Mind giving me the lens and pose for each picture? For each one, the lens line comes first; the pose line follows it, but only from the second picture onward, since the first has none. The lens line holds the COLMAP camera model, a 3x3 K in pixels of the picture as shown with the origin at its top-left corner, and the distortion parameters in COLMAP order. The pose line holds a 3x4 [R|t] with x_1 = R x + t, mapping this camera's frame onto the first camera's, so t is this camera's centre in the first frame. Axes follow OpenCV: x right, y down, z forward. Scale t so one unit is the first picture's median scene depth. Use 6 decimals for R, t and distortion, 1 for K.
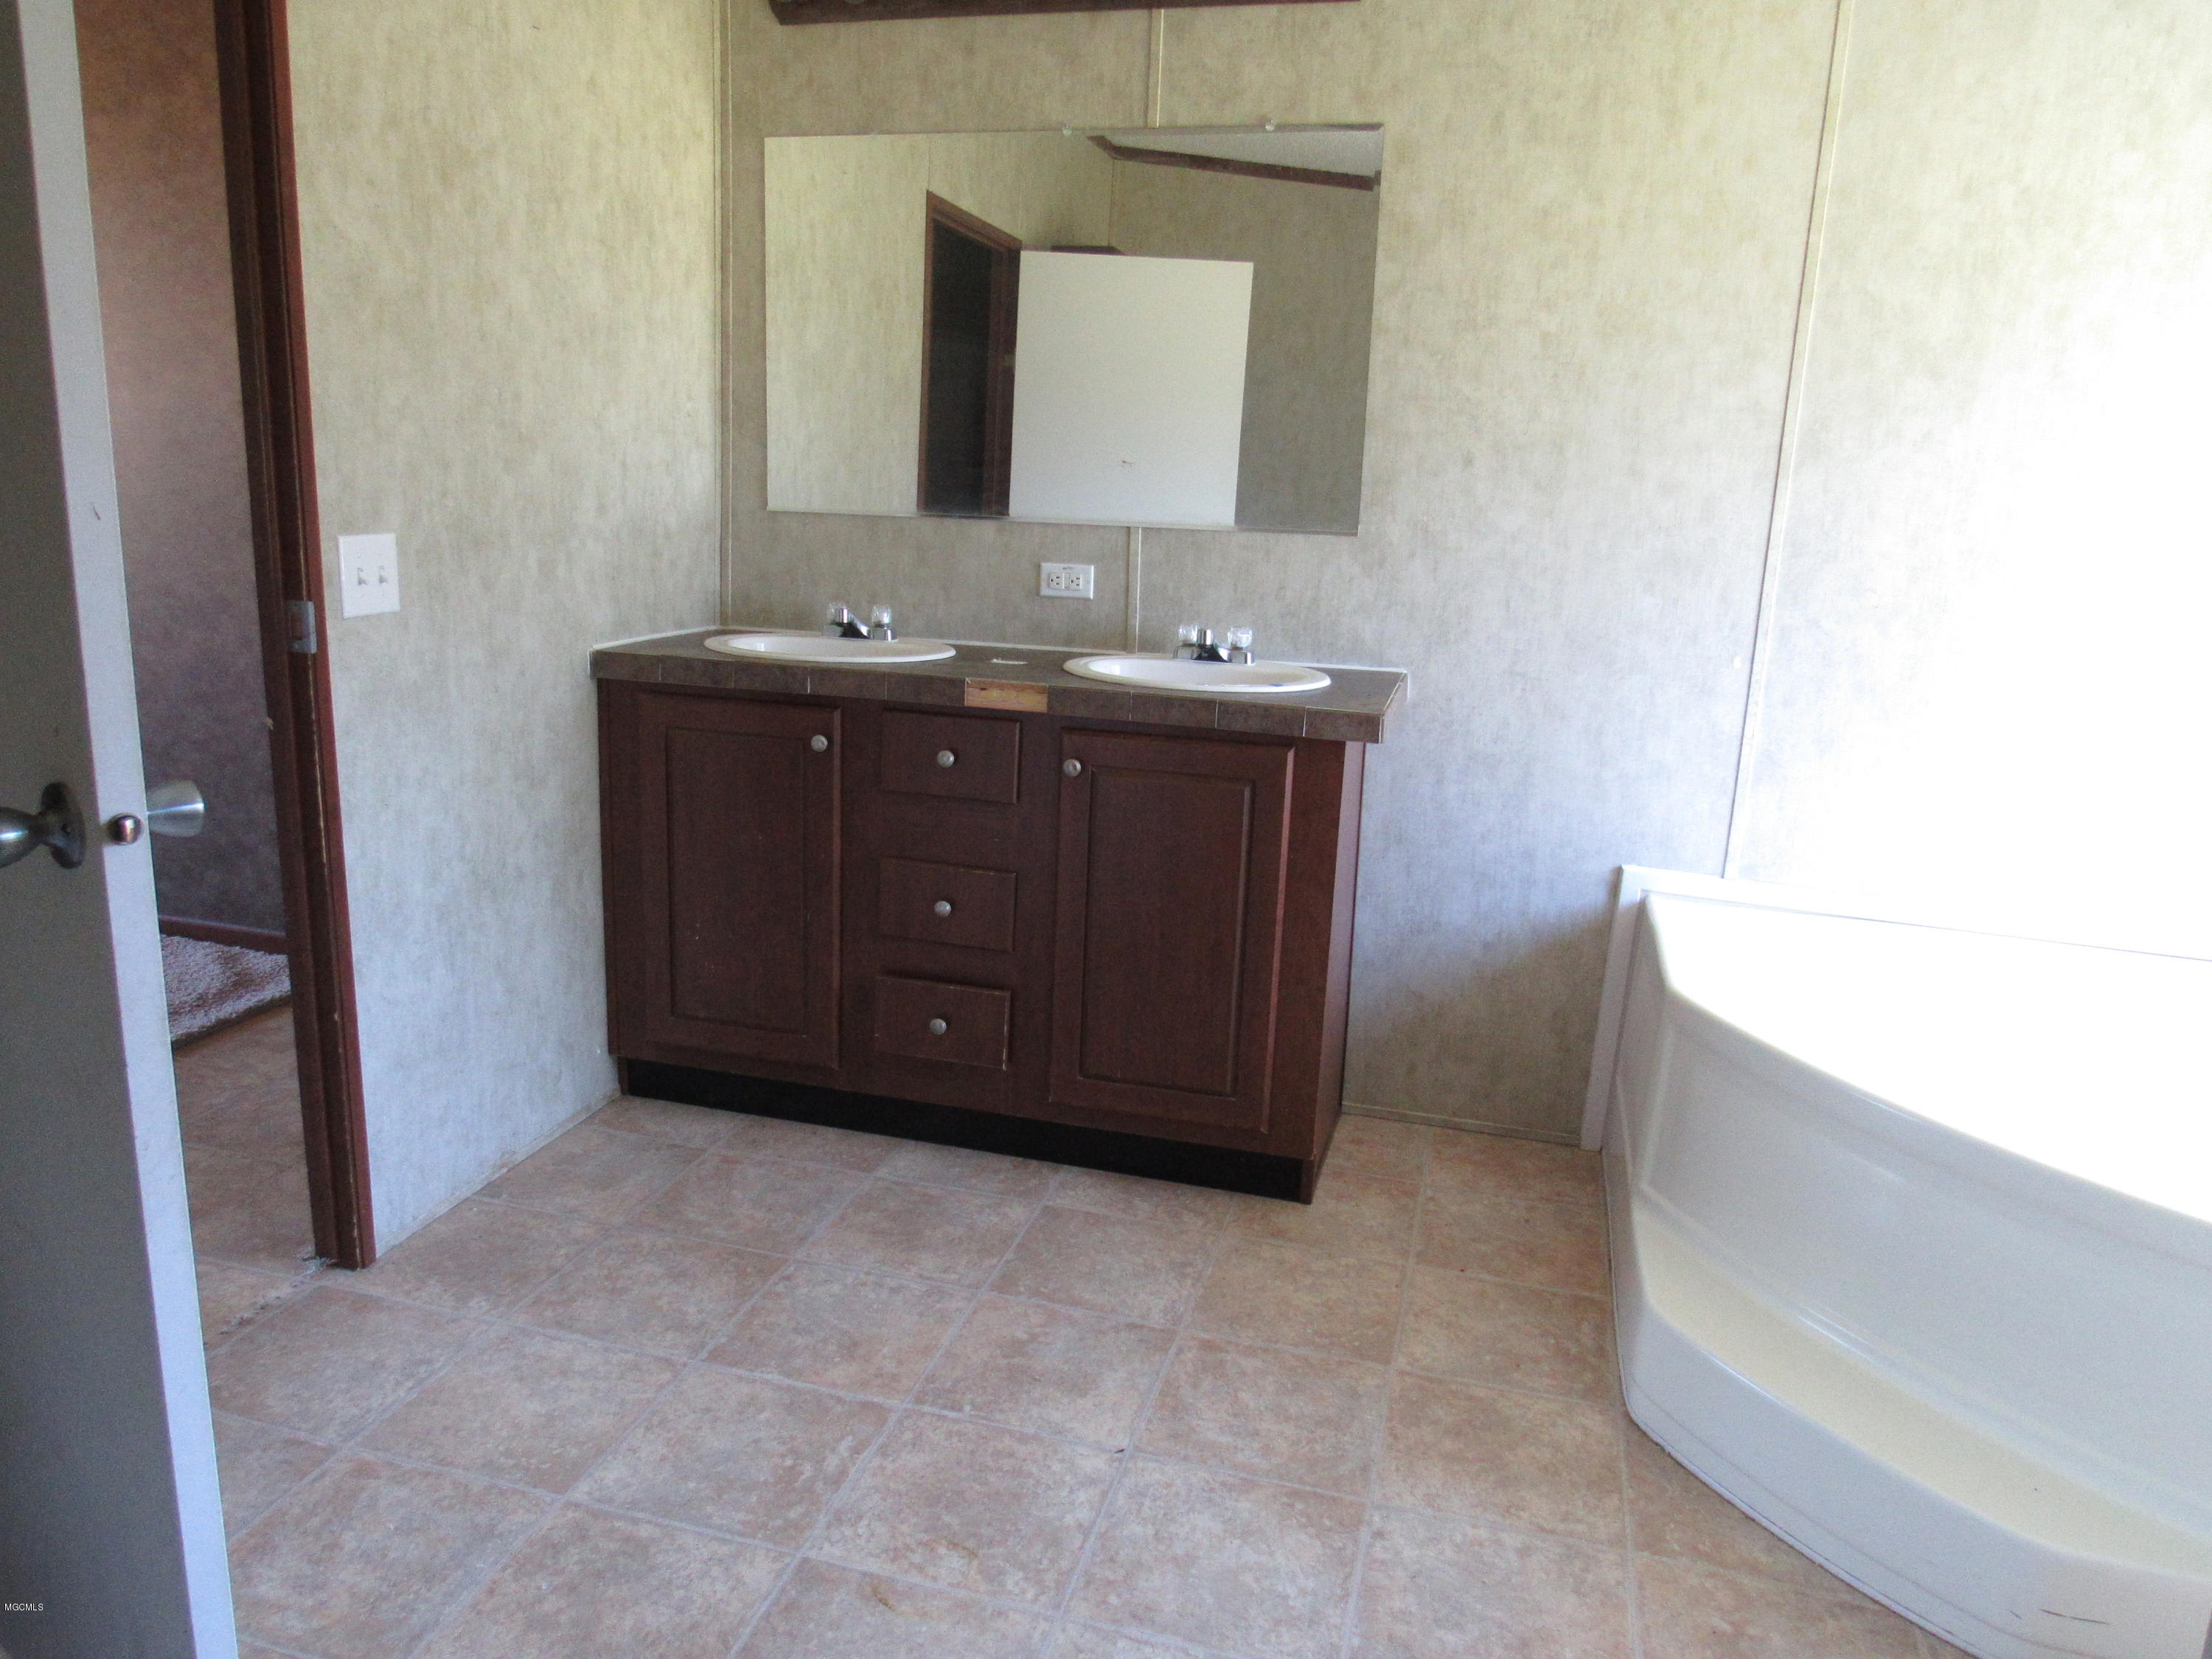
lens RADIAL K [[1538.7, 0, 1099.5], [0, 1538.7, 827.9], [0, 0, 1]] dist [-0.047963, 0.029305]
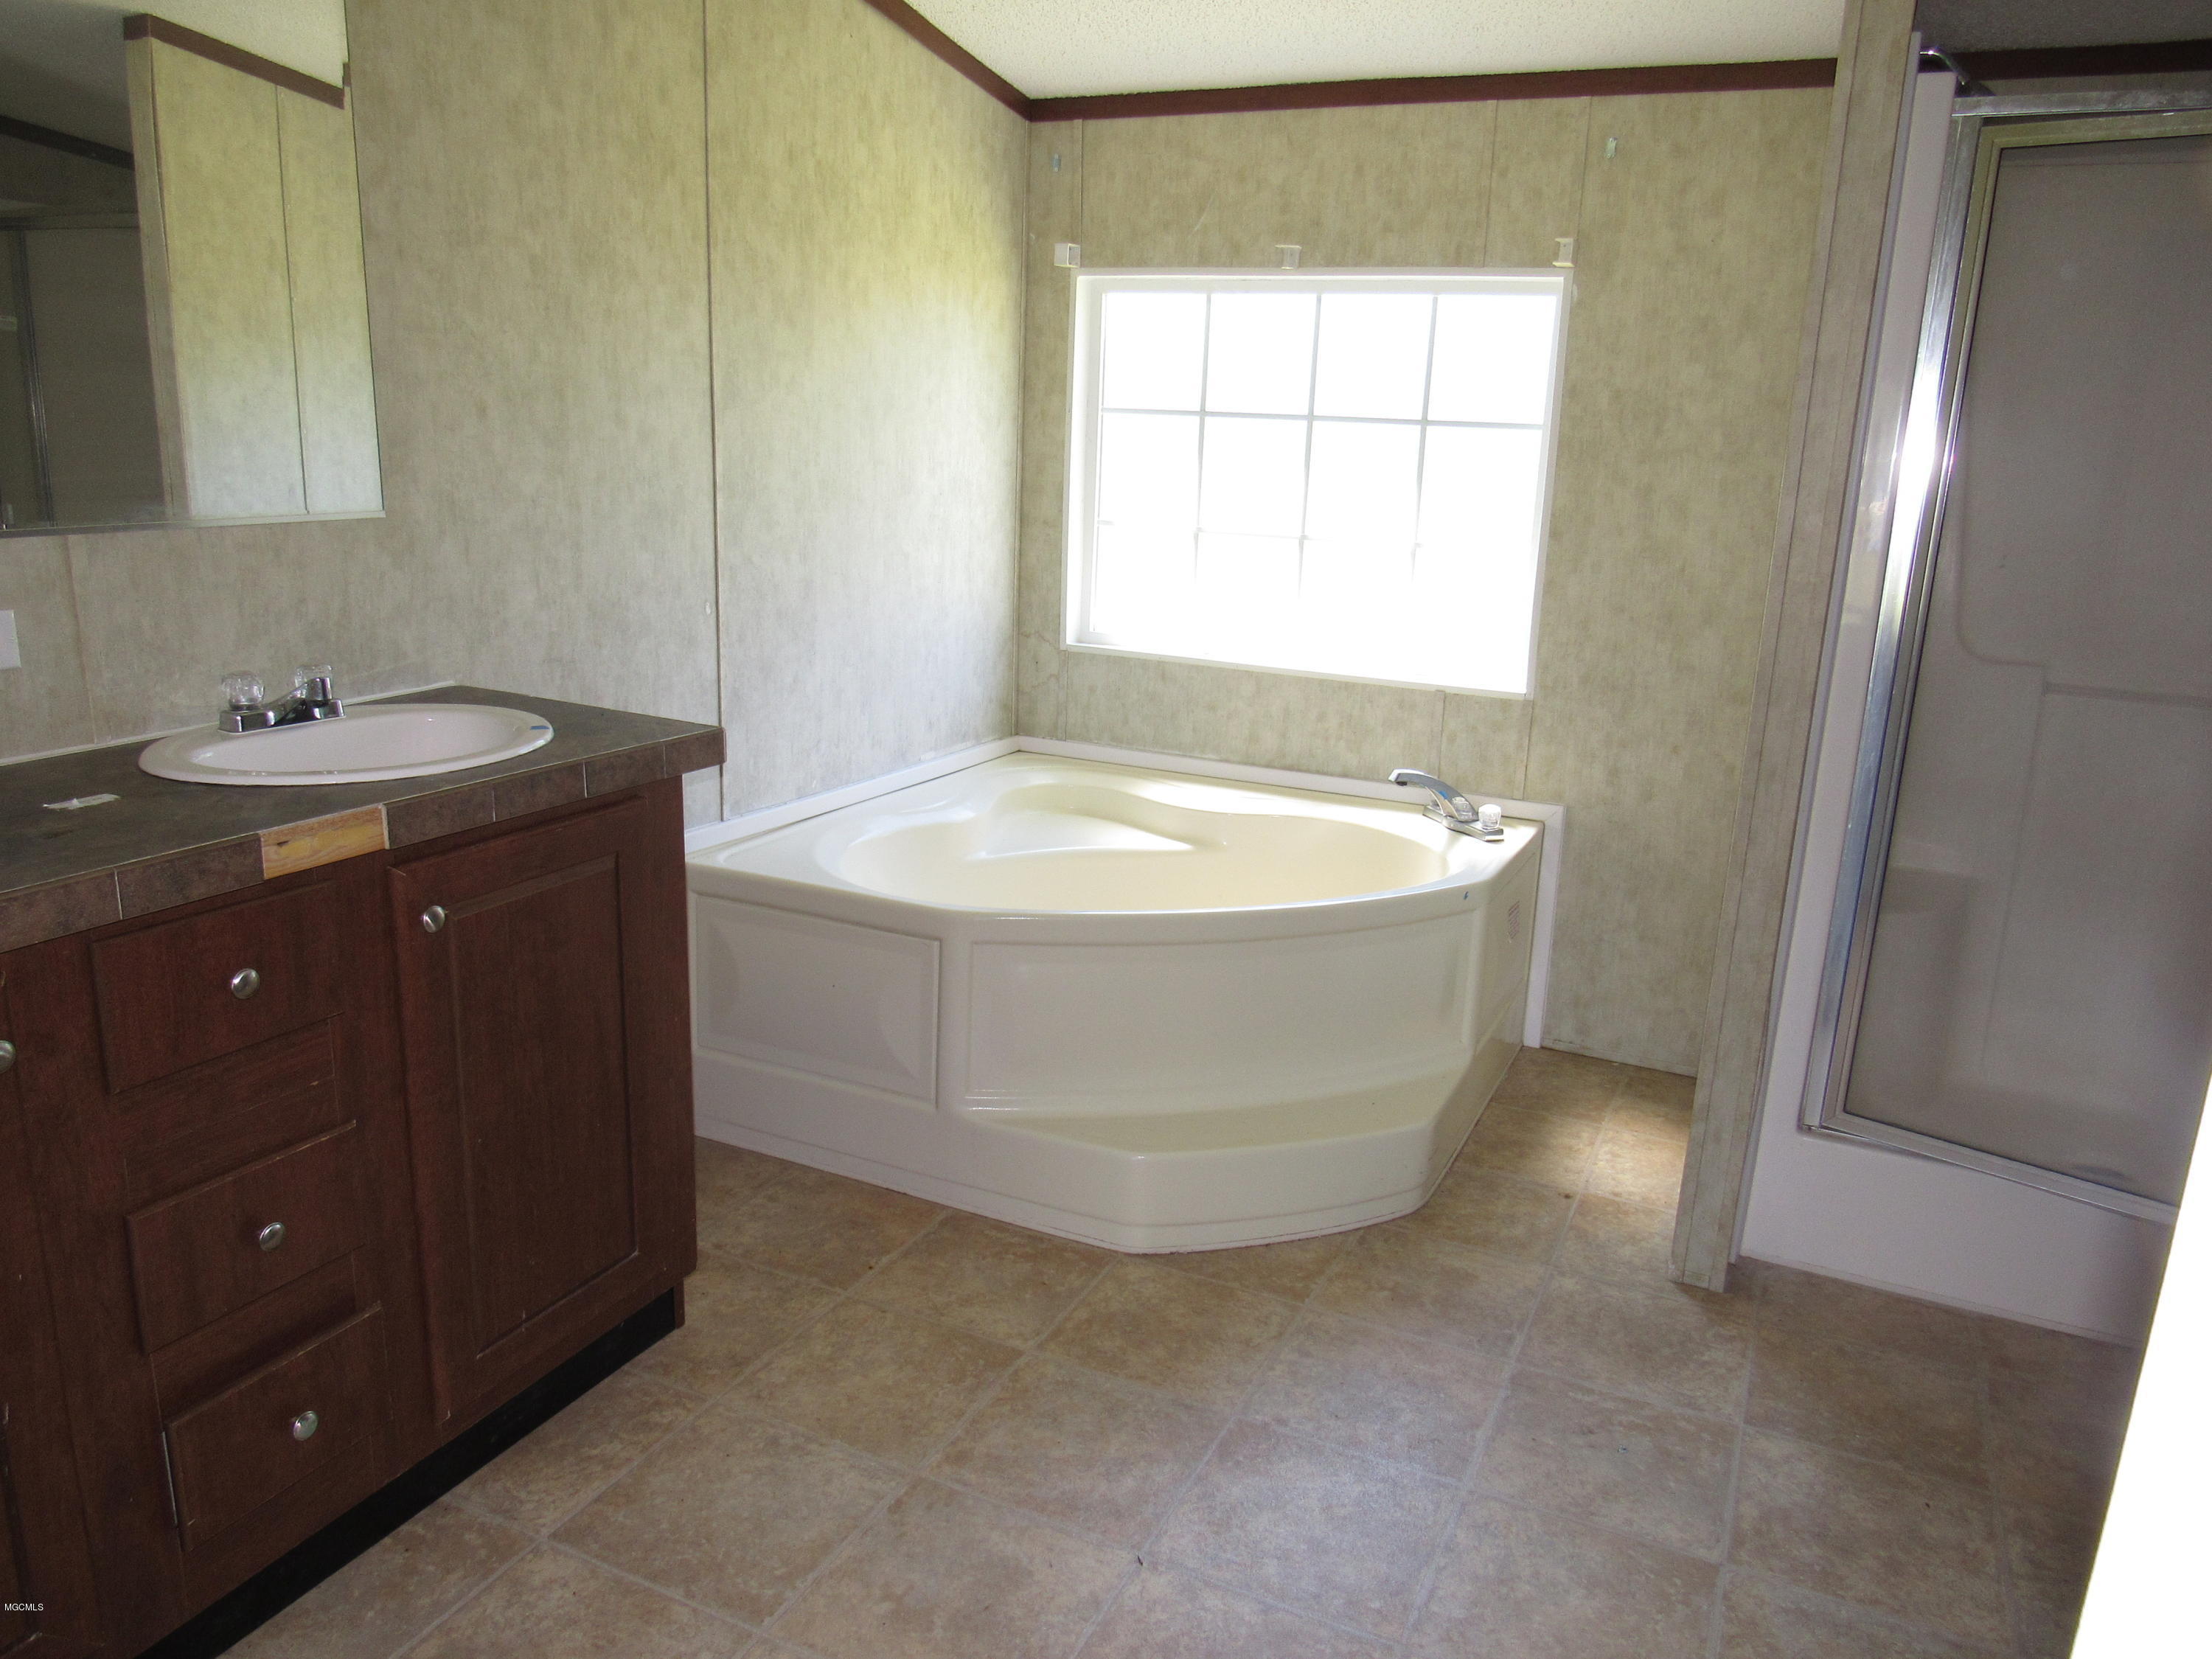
lens RADIAL K [[1538.7, 0, 1099.5], [0, 1538.7, 827.9], [0, 0, 1]] dist [-0.047963, 0.029305]
pose [[0.193394, -0.276176, 0.941449, -0.532826], [0.200212, 0.950481, 0.237698, -0.164273], [-0.960476, 0.142520, 0.239111, 0.553786]]
